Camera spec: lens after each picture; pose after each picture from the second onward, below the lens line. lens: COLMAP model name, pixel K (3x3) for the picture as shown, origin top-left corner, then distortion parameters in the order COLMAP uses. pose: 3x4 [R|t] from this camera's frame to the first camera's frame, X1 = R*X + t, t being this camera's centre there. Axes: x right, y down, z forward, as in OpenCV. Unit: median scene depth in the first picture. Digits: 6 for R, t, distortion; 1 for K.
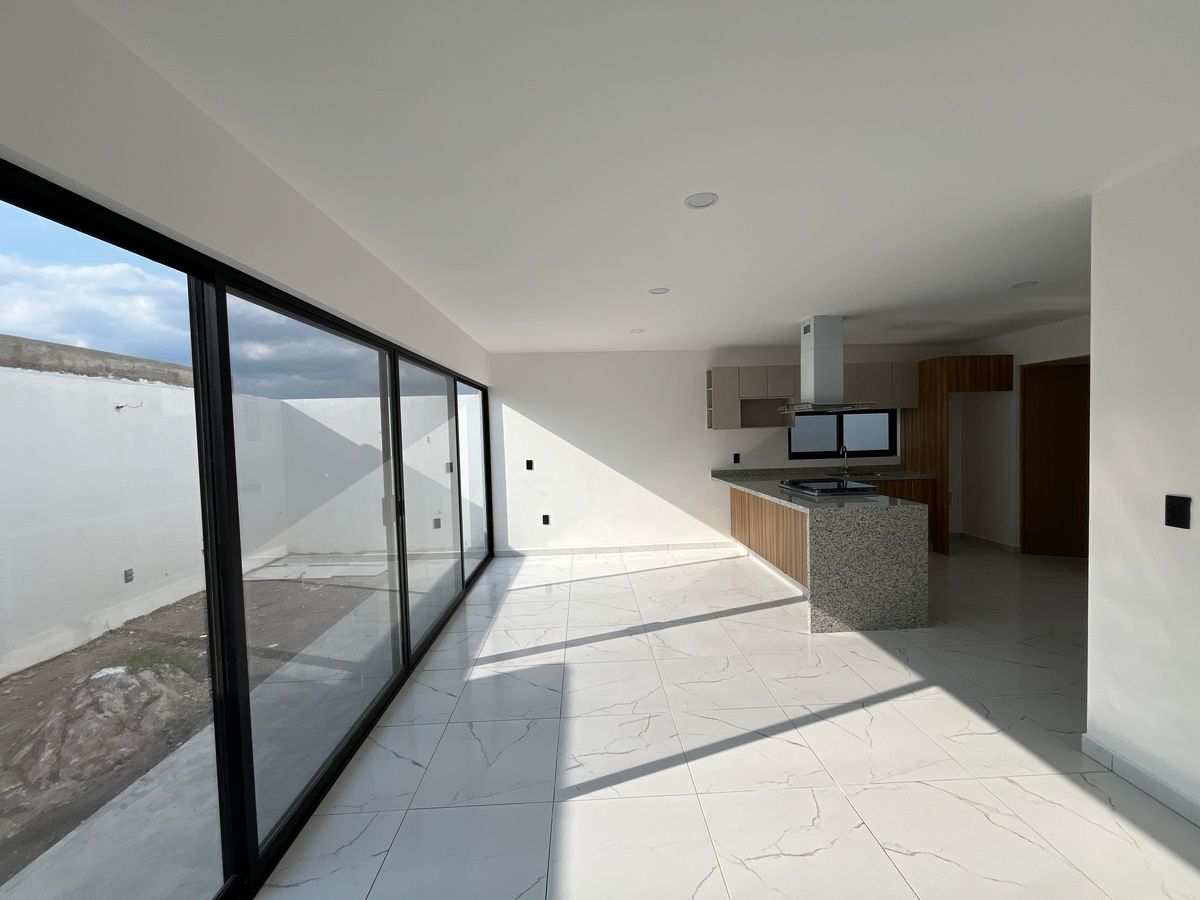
lens RADIAL K [[485.3, 0, 598.1], [0, 485.3, 449.0], [0, 0, 1]] dist [-0.002551, -0.000037]
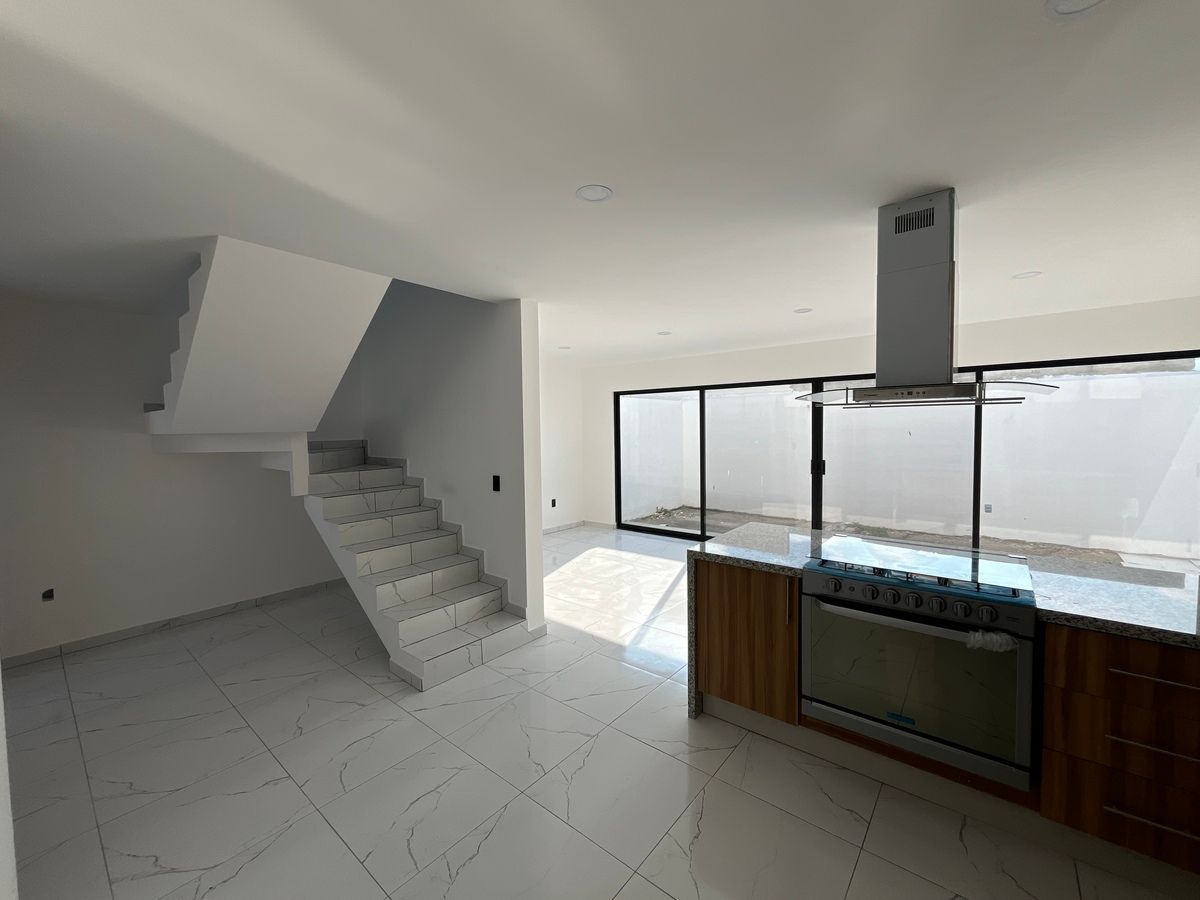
lens RADIAL K [[485.3, 0, 598.1], [0, 485.3, 449.0], [0, 0, 1]] dist [-0.002551, -0.000037]
pose [[-0.661276, 0.072431, -0.746638, 0.848146], [0.004578, 0.995699, 0.092537, -0.066394], [0.750129, 0.057775, -0.658763, 0.895526]]
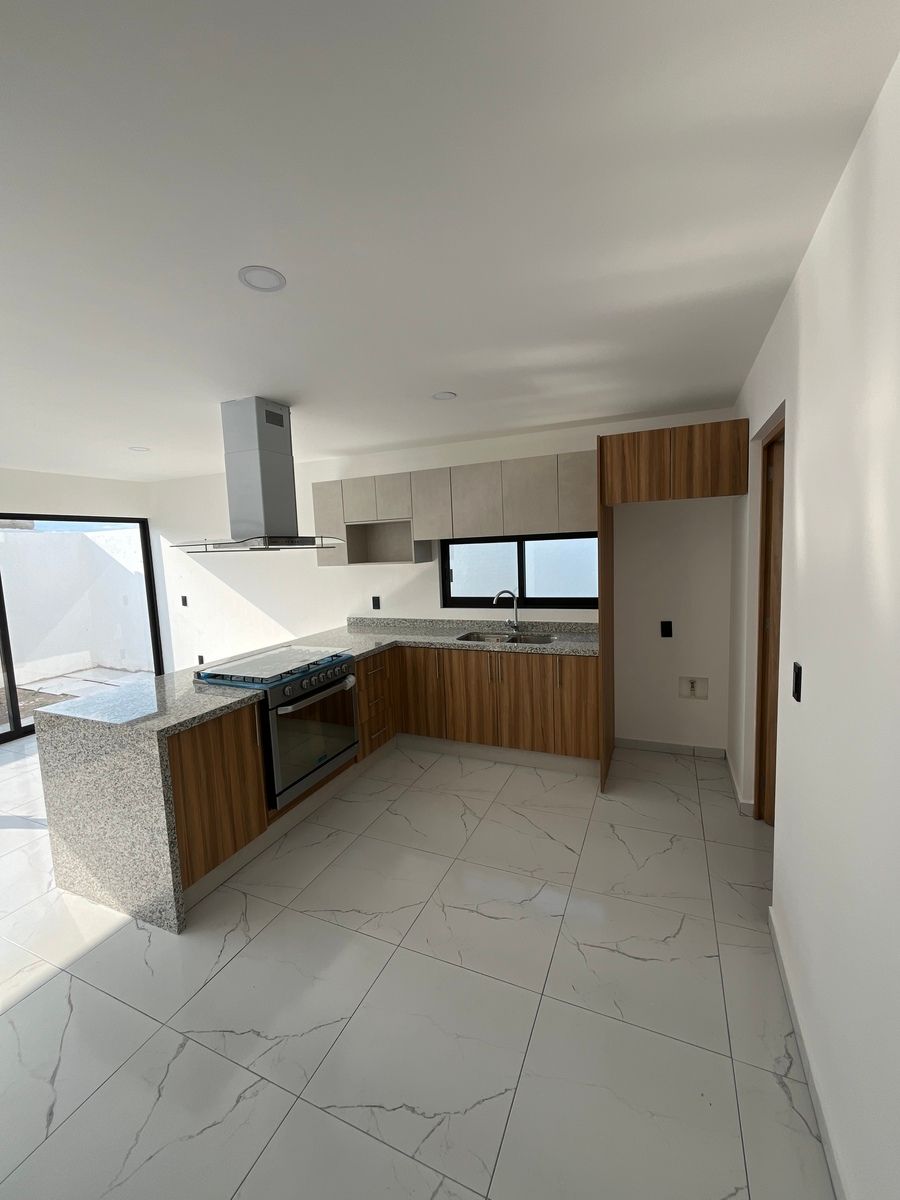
lens RADIAL K [[485.3, 0, 450.0], [0, 485.3, 600.0], [0, 0, 1]] dist [-0.002551, -0.000037]
pose [[0.901750, 0.038441, -0.430545, 0.799898], [-0.001297, 0.996274, 0.086235, -0.056154], [0.432256, -0.077204, 0.898440, 0.426217]]
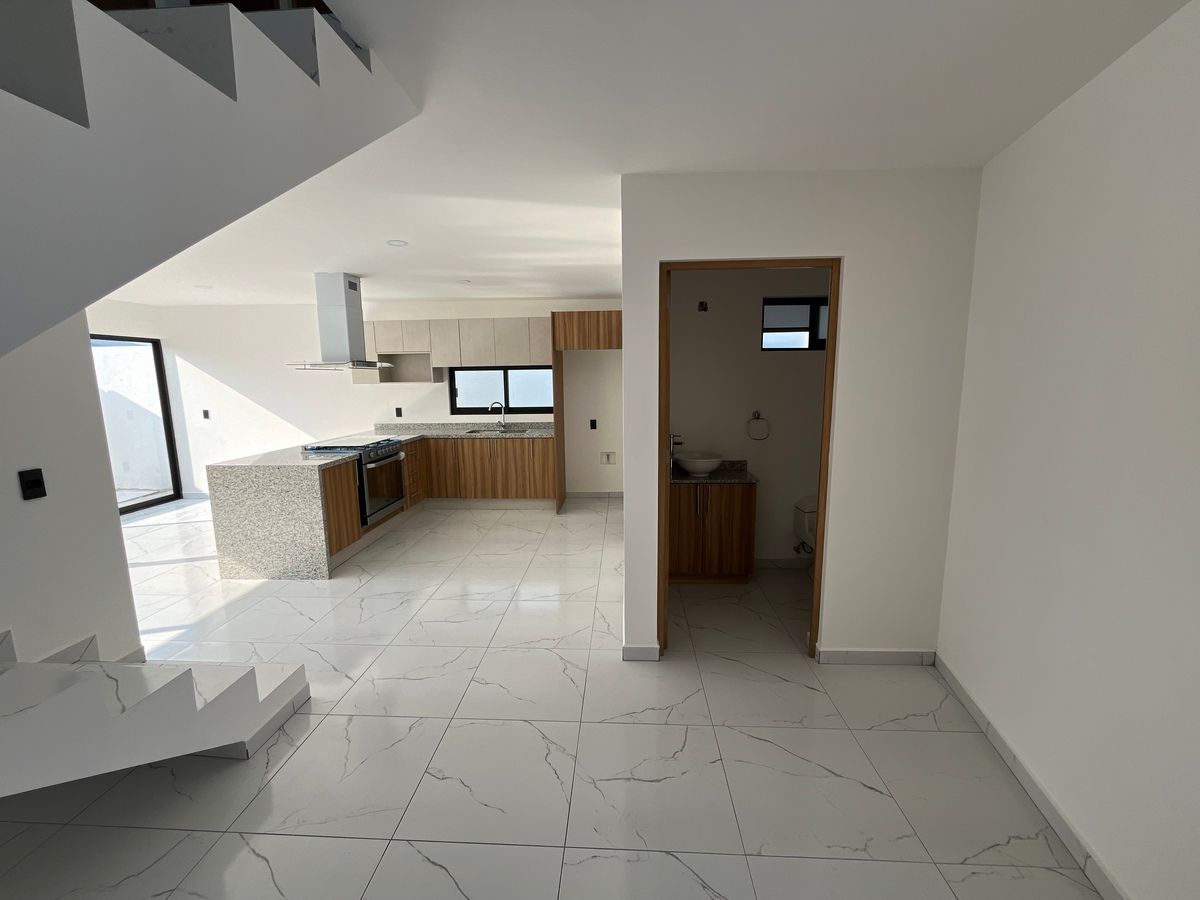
lens RADIAL K [[485.3, 0, 598.1], [0, 485.3, 449.0], [0, 0, 1]] dist [-0.002551, -0.000037]
pose [[0.996322, 0.028120, -0.080947, 0.887556], [-0.018754, 0.993278, 0.114227, -0.032014], [0.083615, -0.112289, 0.990151, 0.019049]]
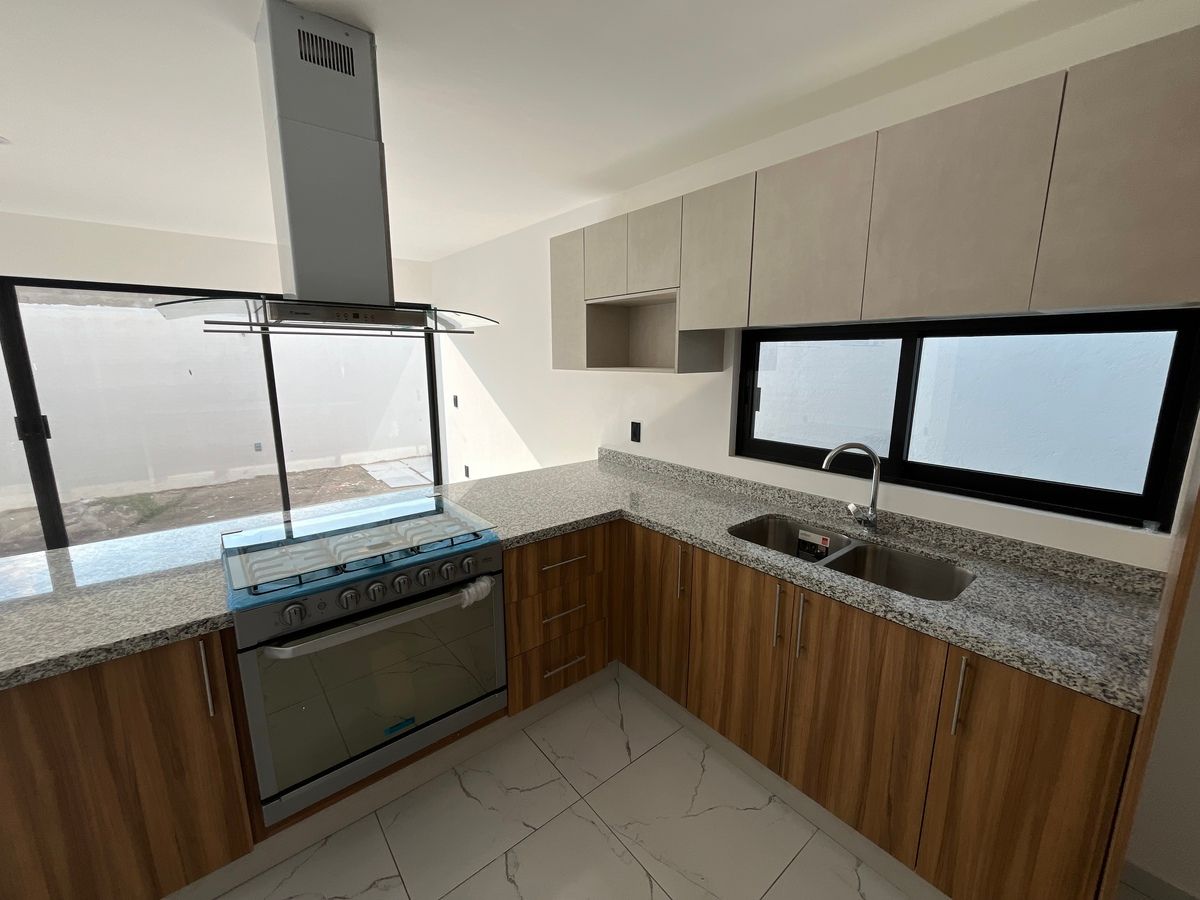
lens RADIAL K [[485.3, 0, 598.1], [0, 485.3, 449.0], [0, 0, 1]] dist [-0.002551, -0.000037]
pose [[0.609678, 0.177869, -0.772435, 0.714346], [-0.049348, 0.981125, 0.186974, -0.058020], [0.791112, -0.075876, 0.606947, 0.767276]]
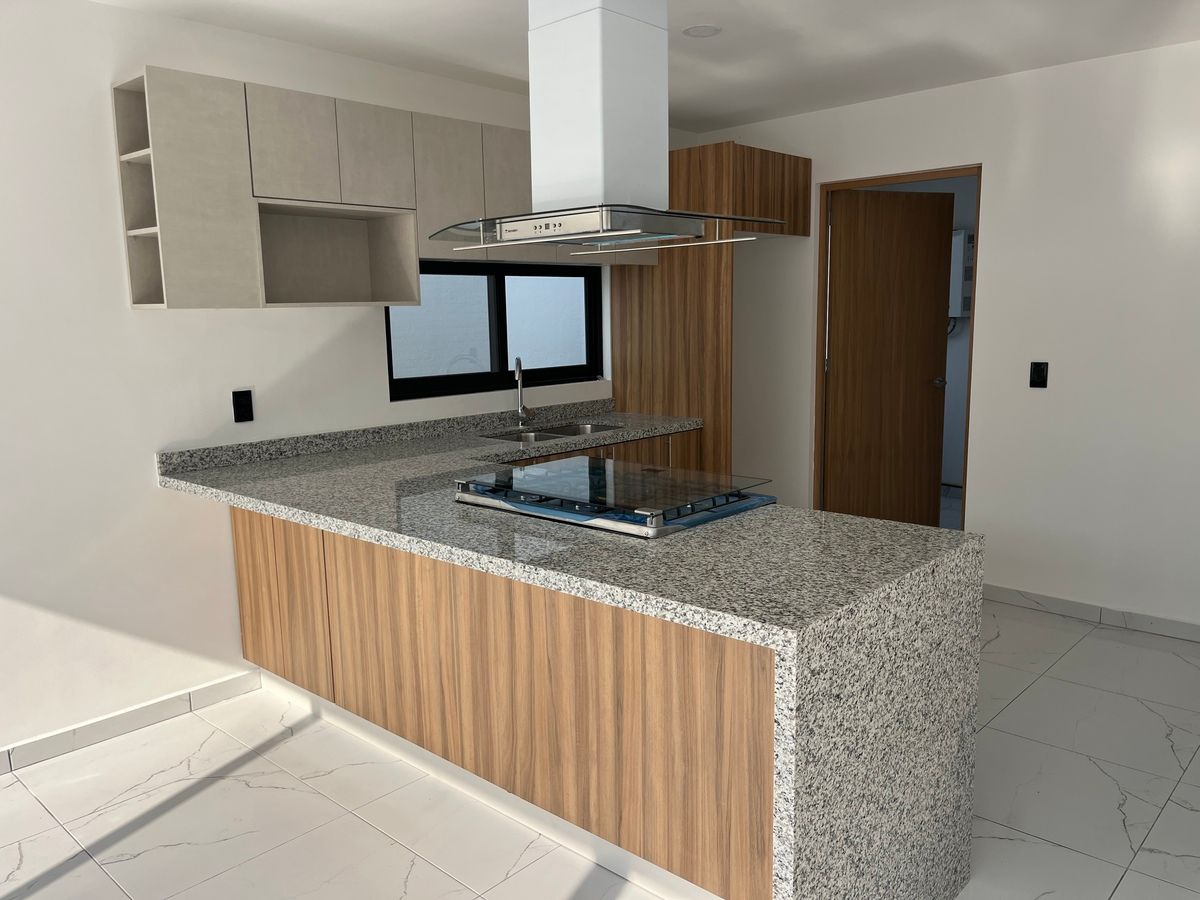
lens RADIAL K [[913.6, 0, 605.5], [0, 913.6, 458.8], [0, 0, 1]] dist [0.063390, -0.076843]
pose [[0.699999, -0.100008, 0.707107, 0.037864], [0.024881, 0.992960, 0.115806, -0.010605], [-0.713710, -0.063471, 0.697559, 0.489202]]
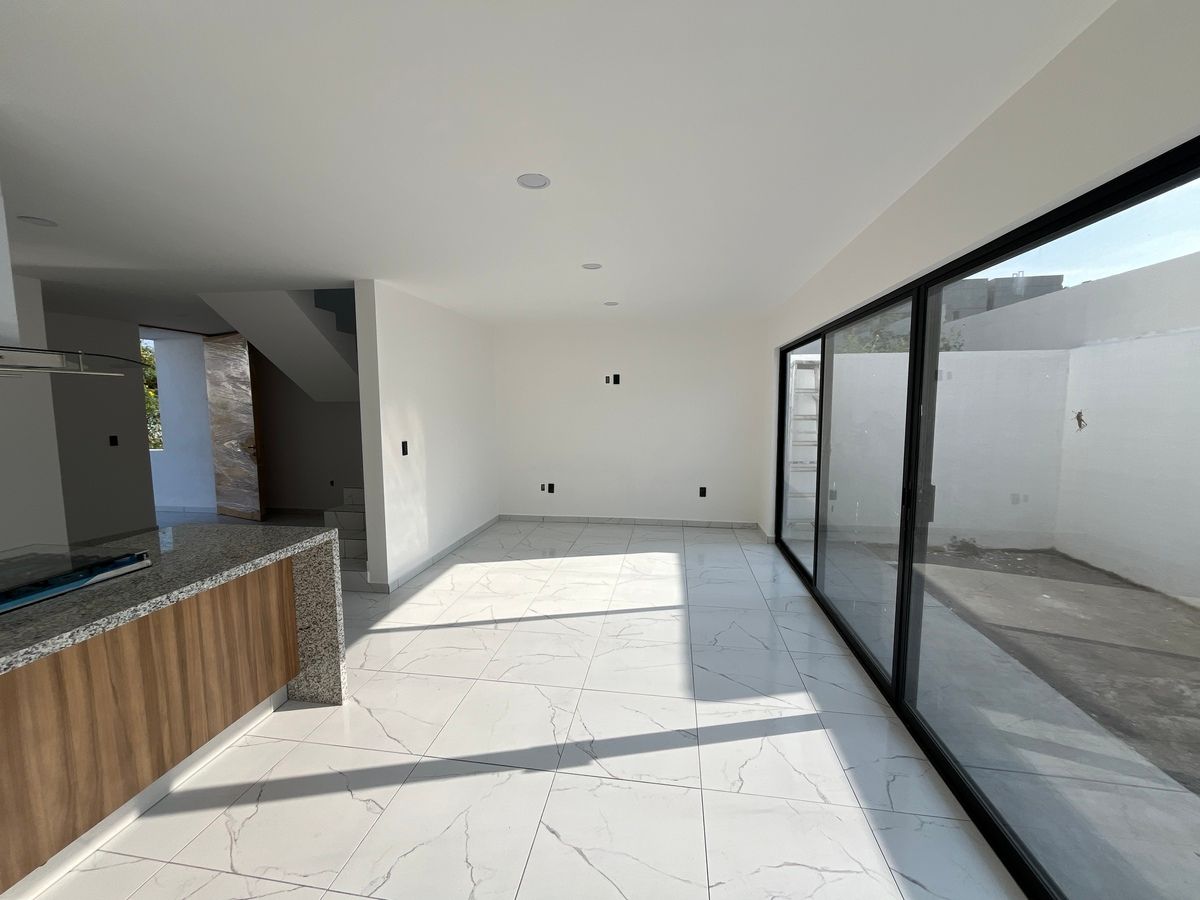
lens RADIAL K [[485.3, 0, 598.1], [0, 485.3, 449.0], [0, 0, 1]] dist [-0.002551, -0.000037]
pose [[-0.981818, 0.015921, 0.189155, -0.041820], [0.040662, 0.990985, 0.127651, -0.040703], [-0.185417, 0.133022, -0.973615, 1.030280]]
